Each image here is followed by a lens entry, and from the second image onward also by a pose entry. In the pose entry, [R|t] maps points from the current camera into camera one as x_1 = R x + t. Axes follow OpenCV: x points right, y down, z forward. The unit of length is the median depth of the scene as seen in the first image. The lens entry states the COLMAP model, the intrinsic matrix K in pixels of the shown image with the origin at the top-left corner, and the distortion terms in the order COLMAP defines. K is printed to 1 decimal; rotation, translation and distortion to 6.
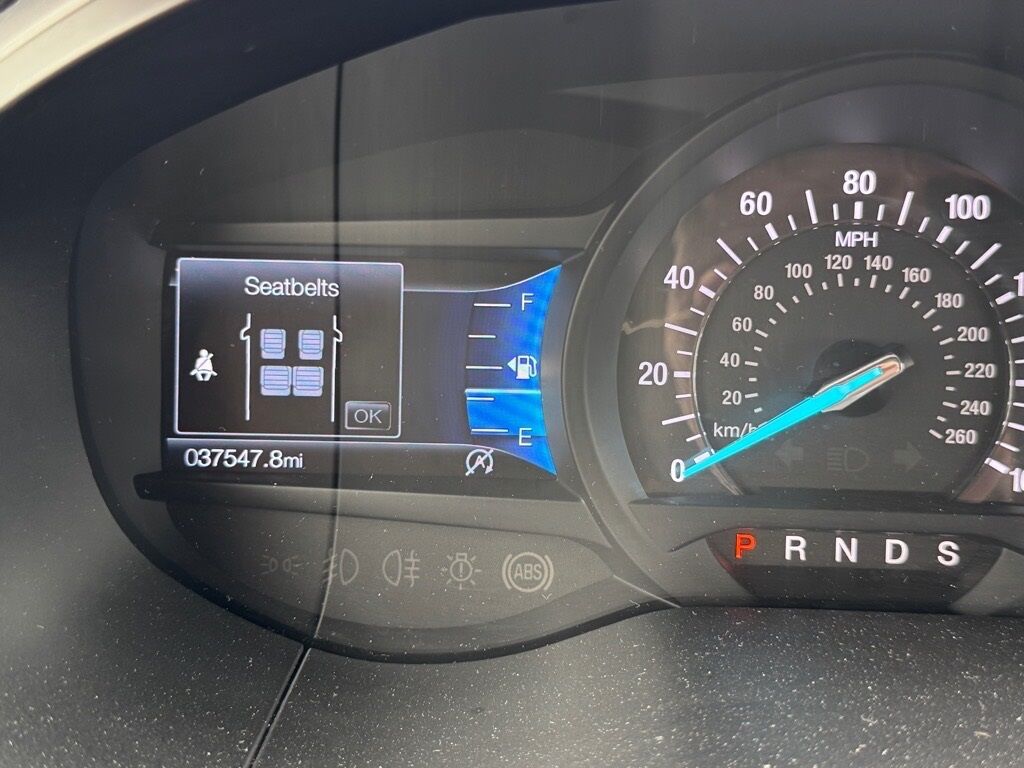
lens RADIAL K [[1284.6, 0, 512.0], [0, 1284.6, 384.0], [0, 0, 1]] dist [0.099325, -0.021924]
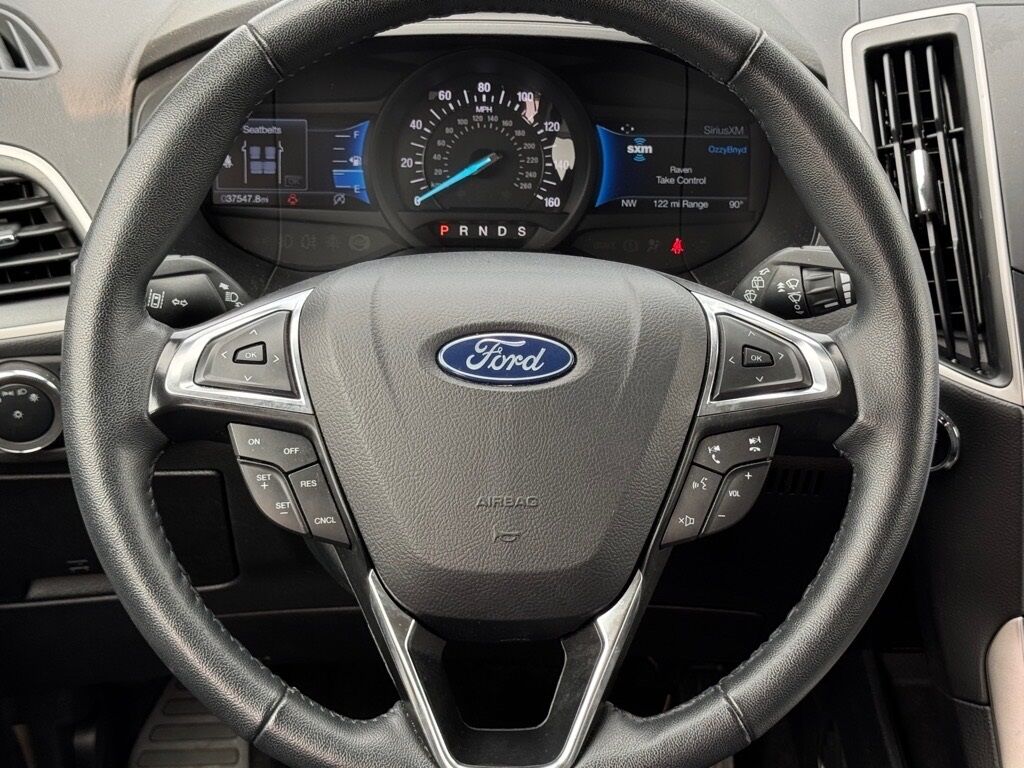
lens RADIAL K [[1904.5, 0, 512.0], [0, 1904.5, 384.0], [0, 0, 1]] dist [0.123189, 0.161349]
pose [[0.996550, -0.021190, 0.080245, 0.004387], [0.018012, 0.999032, 0.040124, 0.282608], [-0.081018, -0.038540, 0.995967, -2.807218]]
